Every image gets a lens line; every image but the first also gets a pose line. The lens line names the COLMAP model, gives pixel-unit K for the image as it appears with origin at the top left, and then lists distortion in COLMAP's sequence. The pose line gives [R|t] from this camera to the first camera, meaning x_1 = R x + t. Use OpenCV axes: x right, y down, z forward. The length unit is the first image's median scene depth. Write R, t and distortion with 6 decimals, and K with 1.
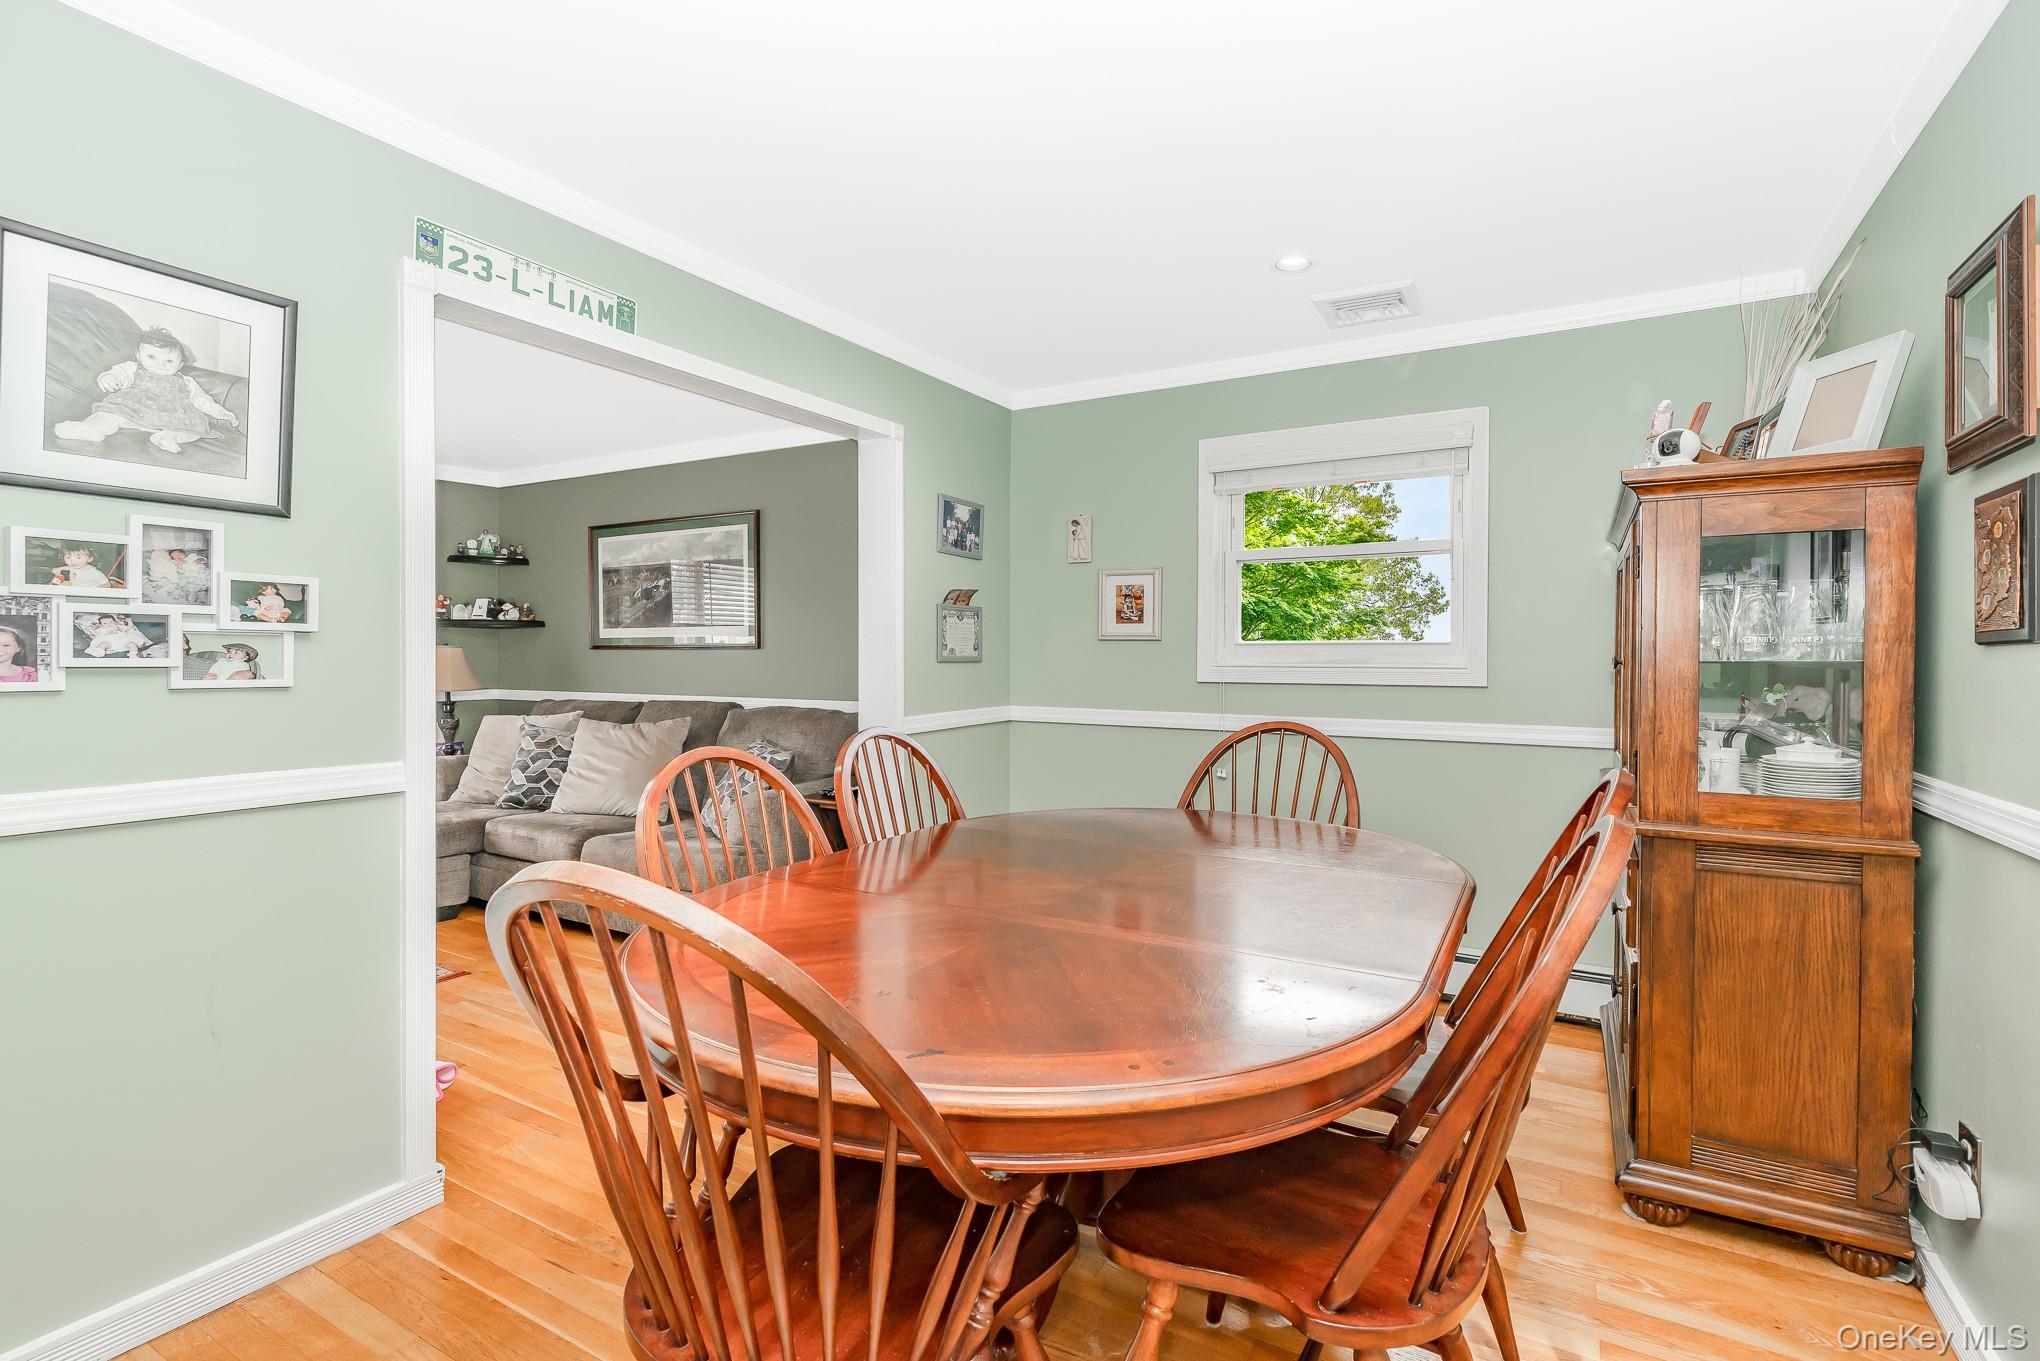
lens RADIAL K [[917.5, 0, 1008.1], [0, 917.5, 663.8], [0, 0, 1]] dist [0.016692, -0.000855]
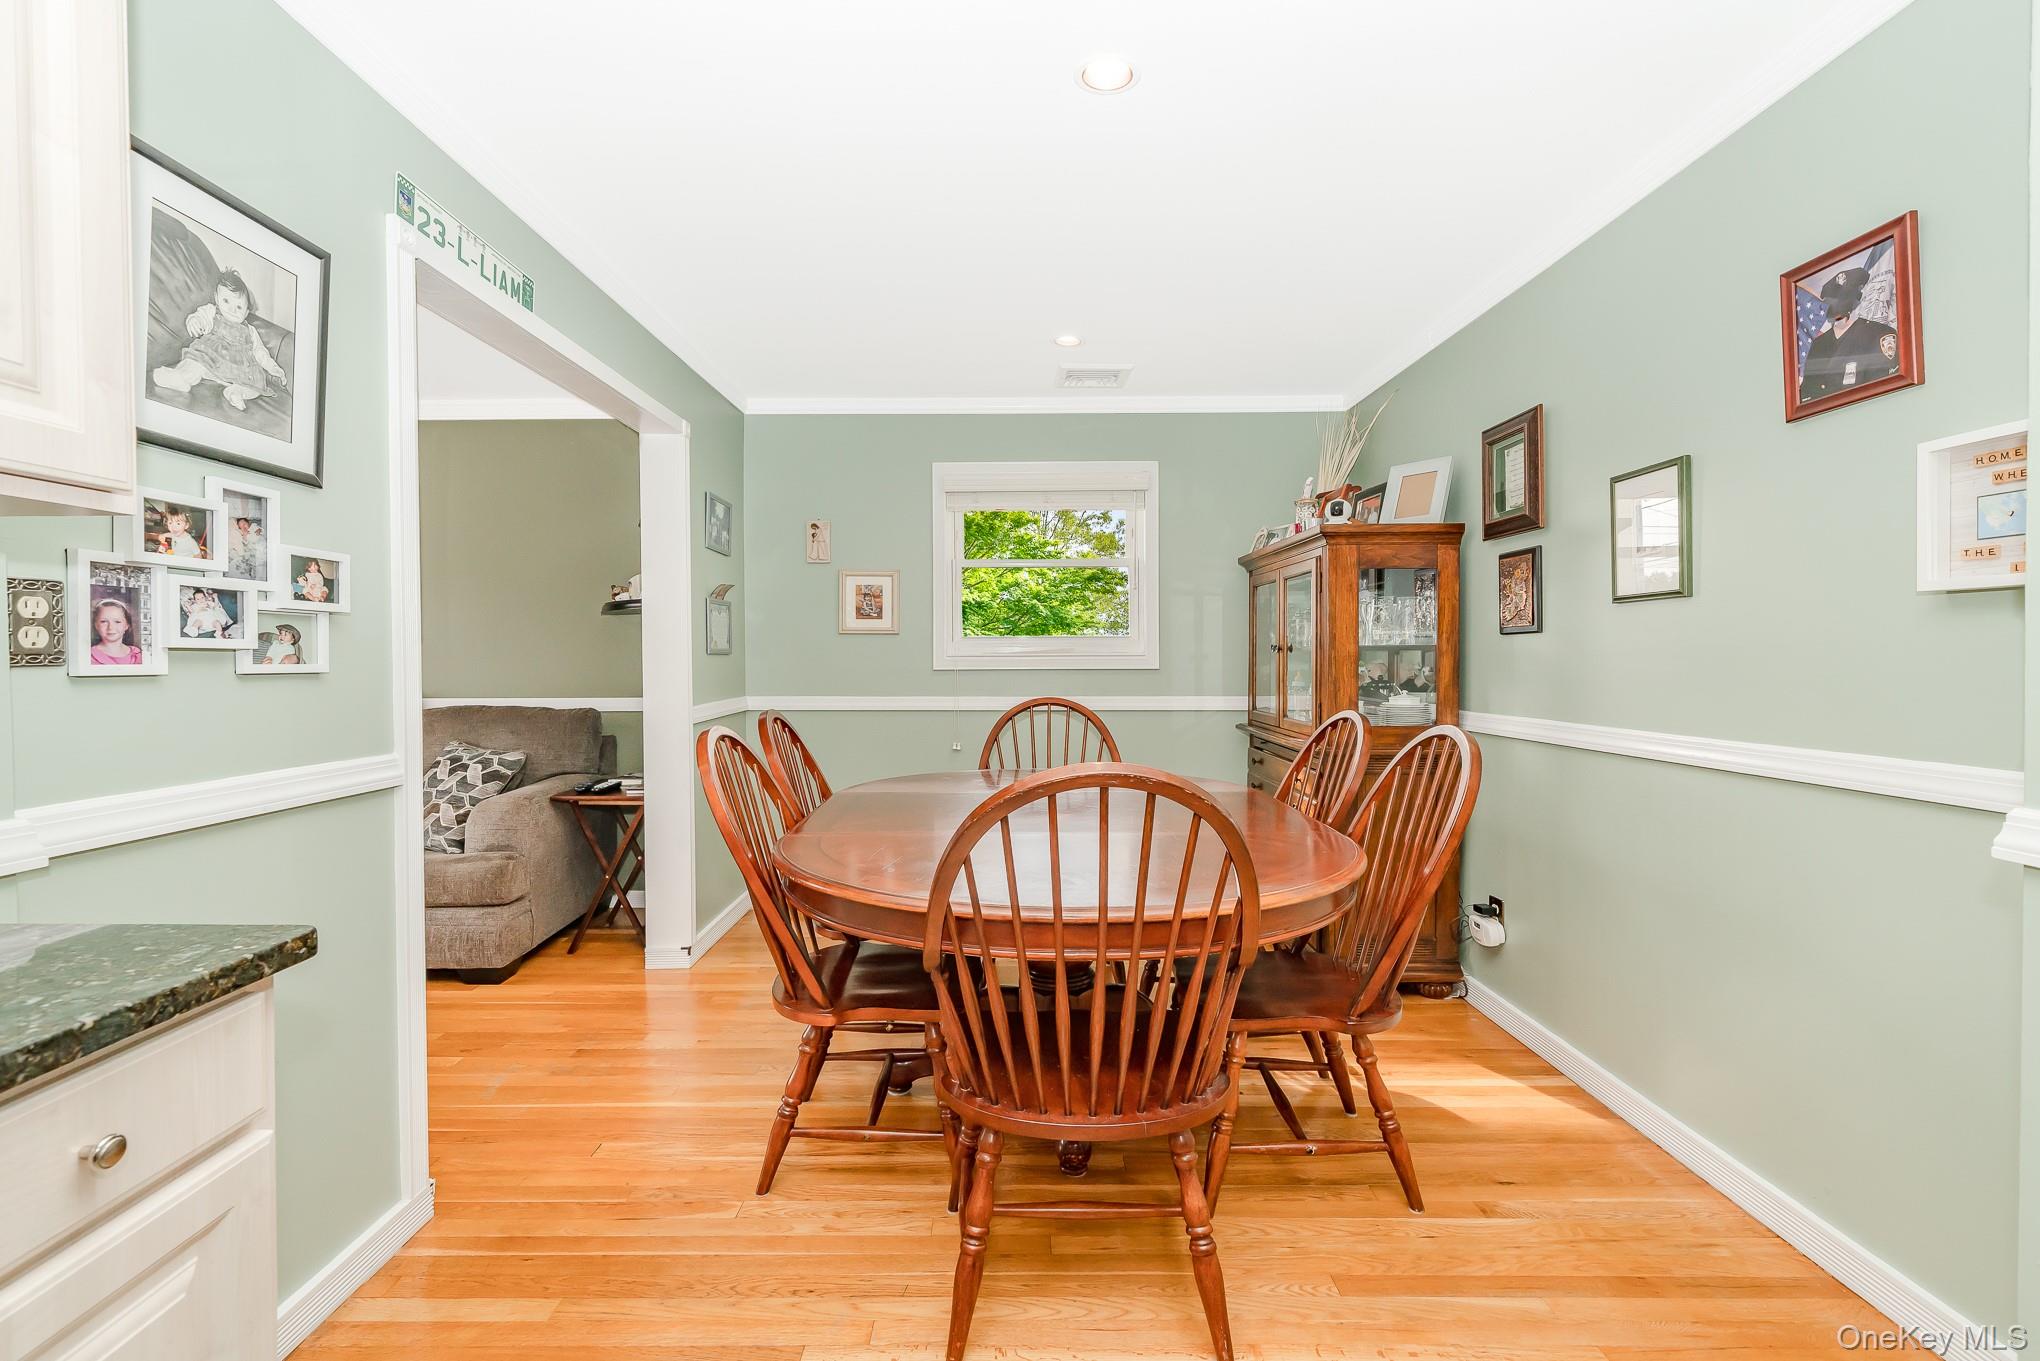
lens RADIAL K [[917.5, 0, 955.1], [0, 917.5, 663.4], [0, 0, 1]] dist [0.016692, -0.000855]
pose [[0.885575, -0.009299, 0.464404, -0.659021], [0.009648, 0.999952, 0.001624, 0.020812], [-0.464397, 0.003042, 0.885622, -0.101741]]
